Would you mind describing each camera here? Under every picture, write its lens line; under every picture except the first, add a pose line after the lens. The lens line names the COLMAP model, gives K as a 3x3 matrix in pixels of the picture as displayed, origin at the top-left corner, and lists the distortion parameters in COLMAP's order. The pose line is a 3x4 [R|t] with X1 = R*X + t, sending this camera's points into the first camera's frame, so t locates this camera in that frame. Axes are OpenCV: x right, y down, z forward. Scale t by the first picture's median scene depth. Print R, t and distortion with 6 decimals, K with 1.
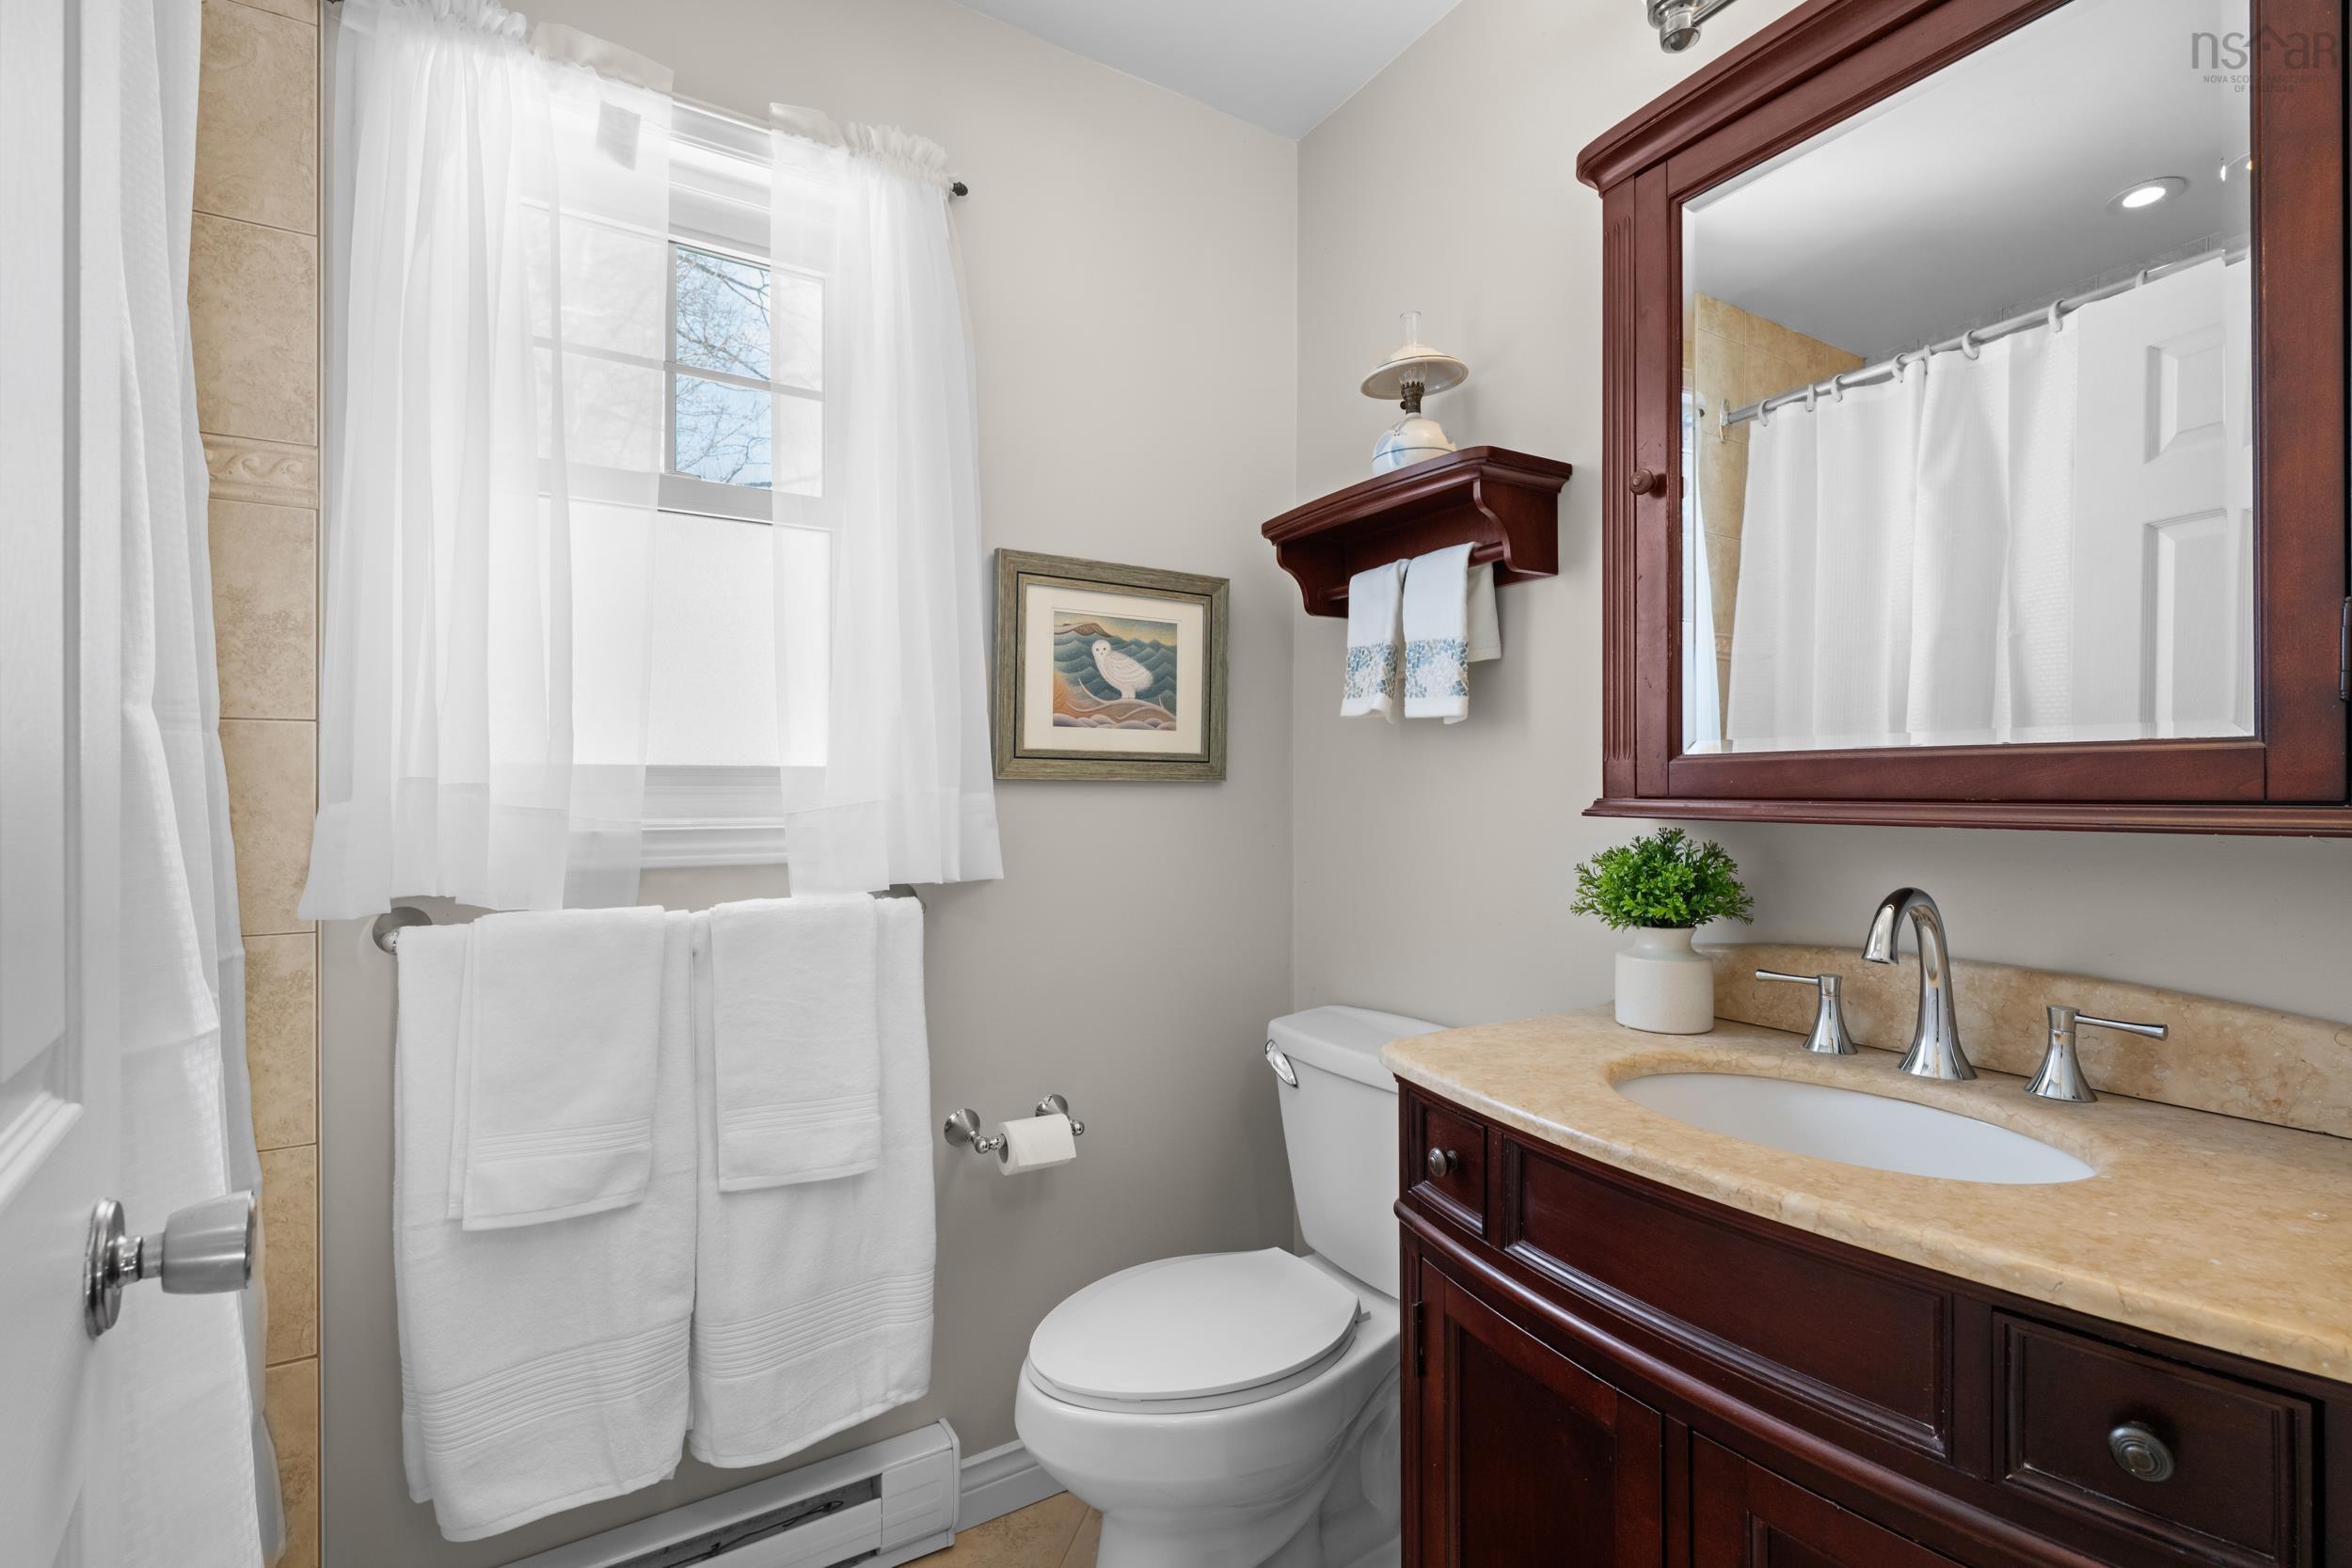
lens RADIAL K [[1039.4, 0, 1178.5], [0, 1039.4, 785.9], [0, 0, 1]] dist [-0.000710, -0.000038]
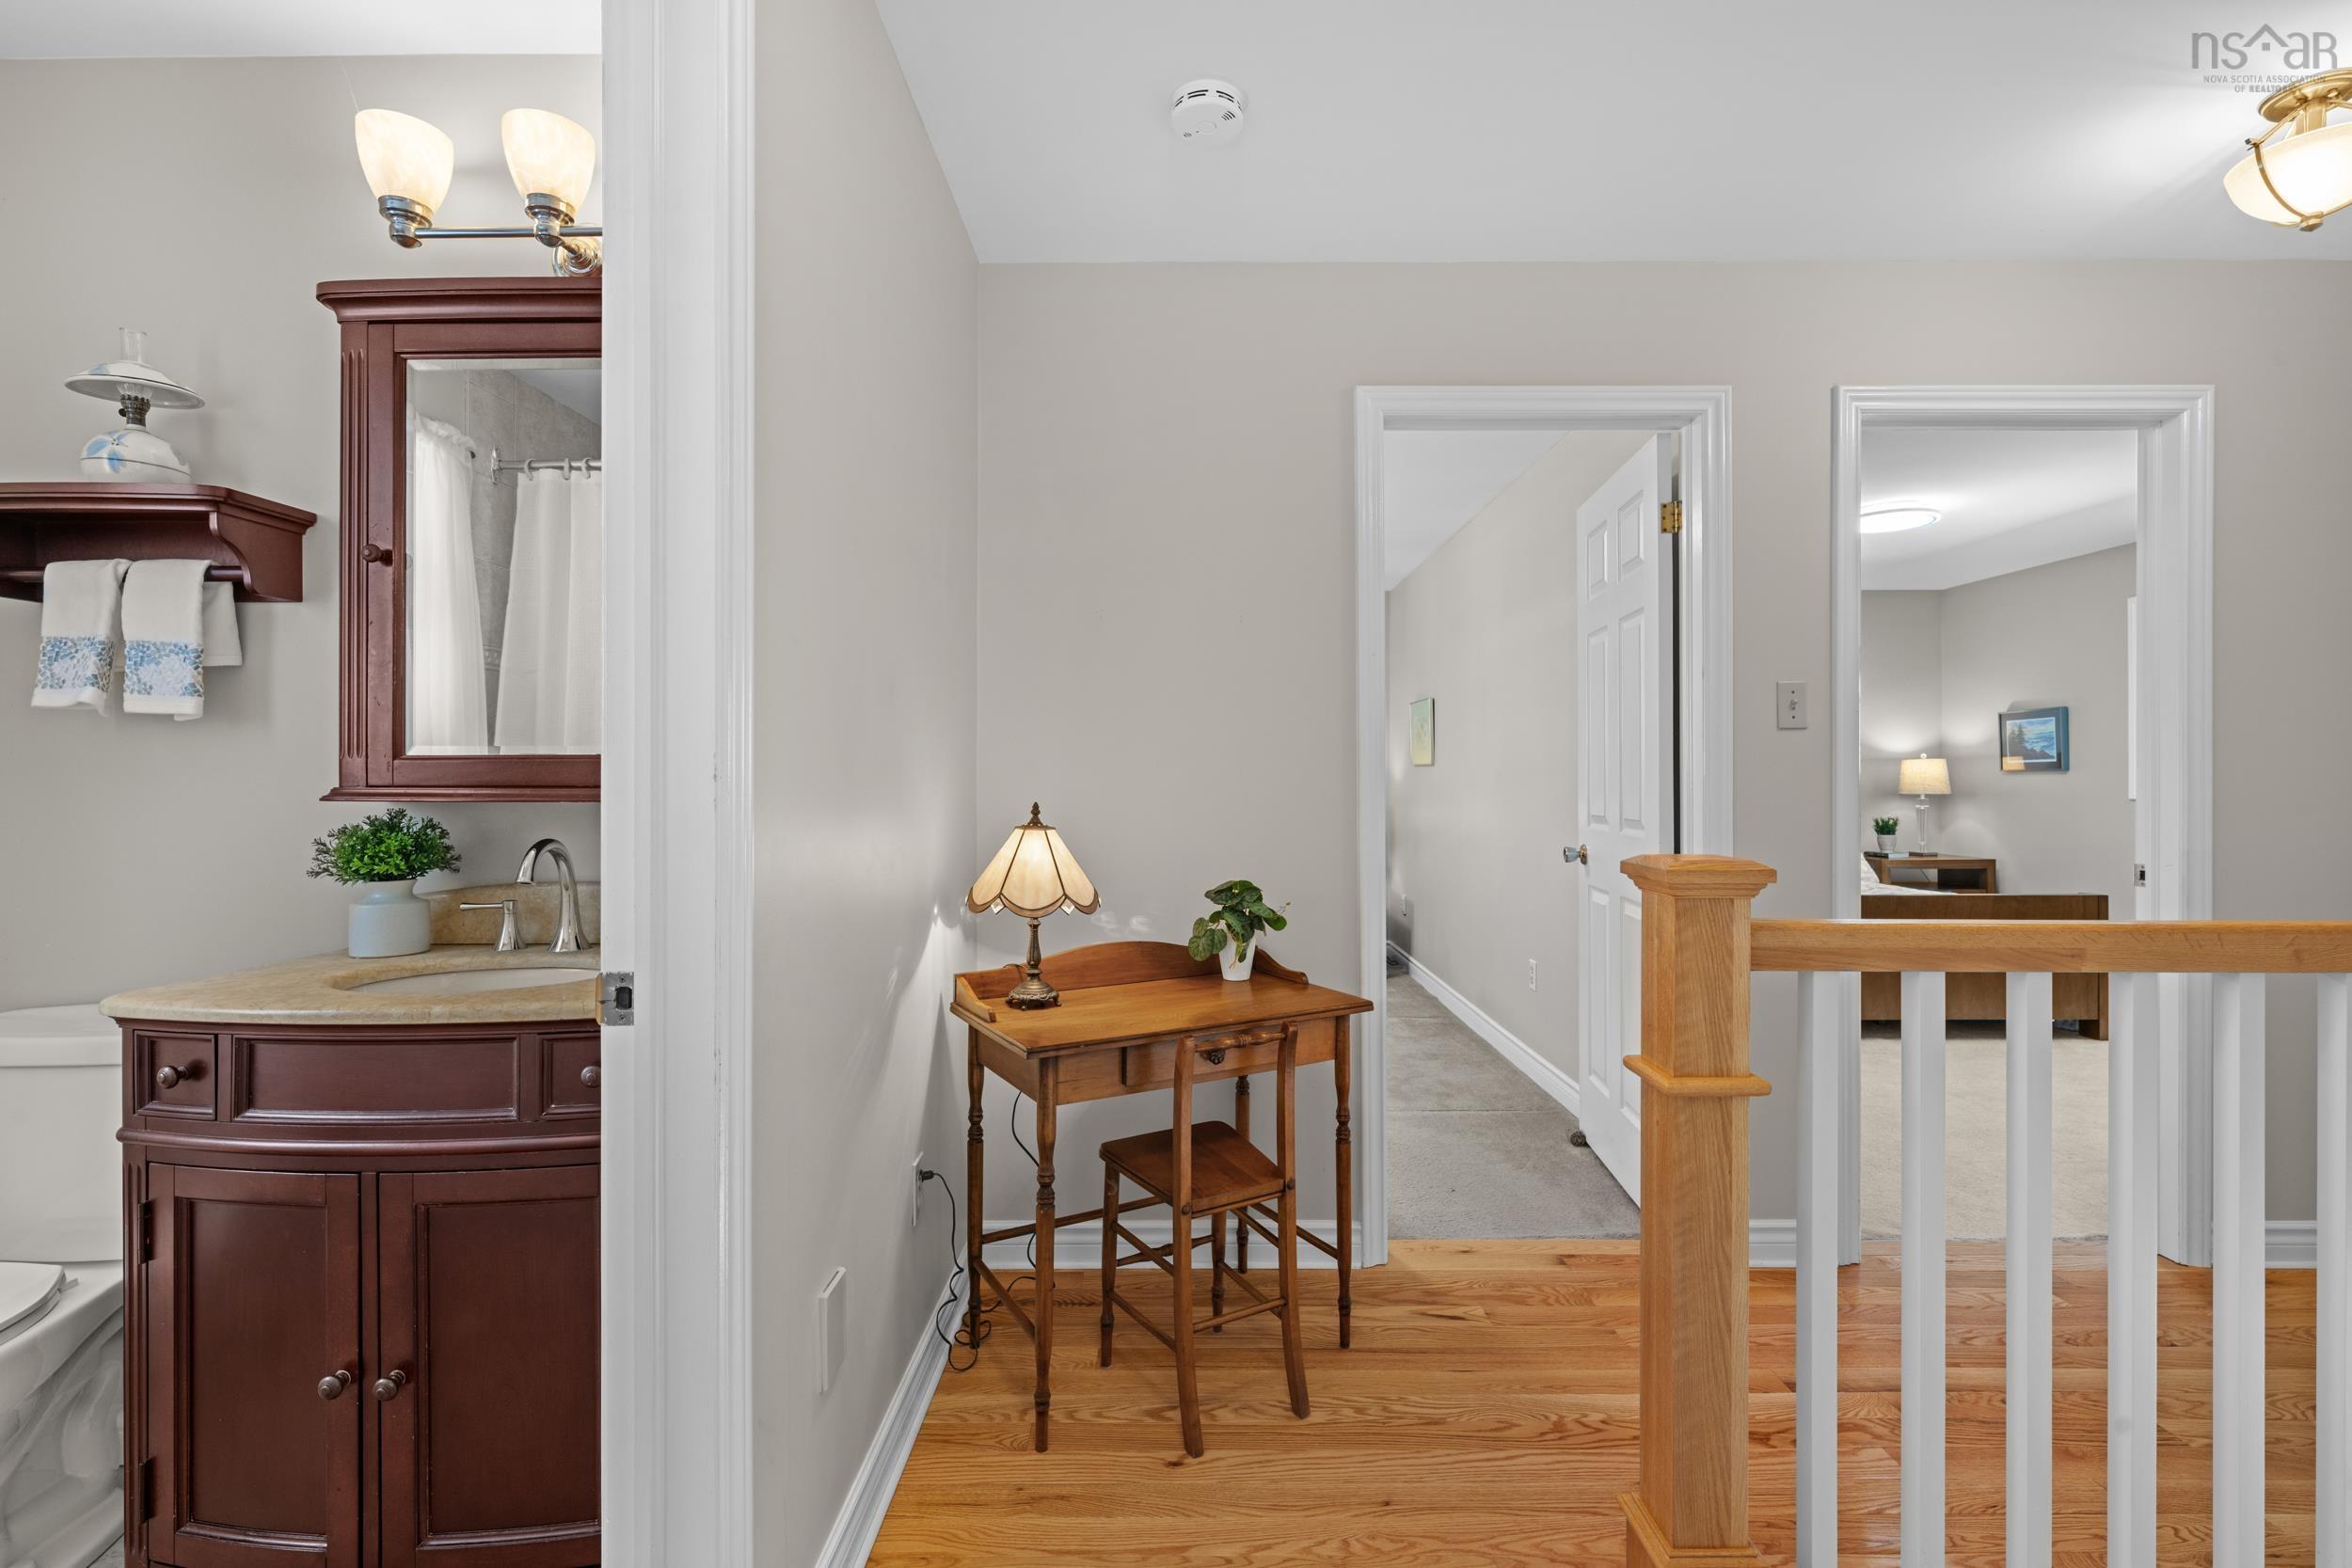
lens RADIAL K [[1044.9, 0, 1178.6], [0, 1044.9, 778.1], [0, 0, 1]] dist [0.000479, 0.000118]
pose [[0.525593, 0.002040, 0.850734, -0.155695], [-0.002698, 0.999996, -0.000731, -0.001447], [-0.850732, -0.001911, 0.525597, -0.595187]]
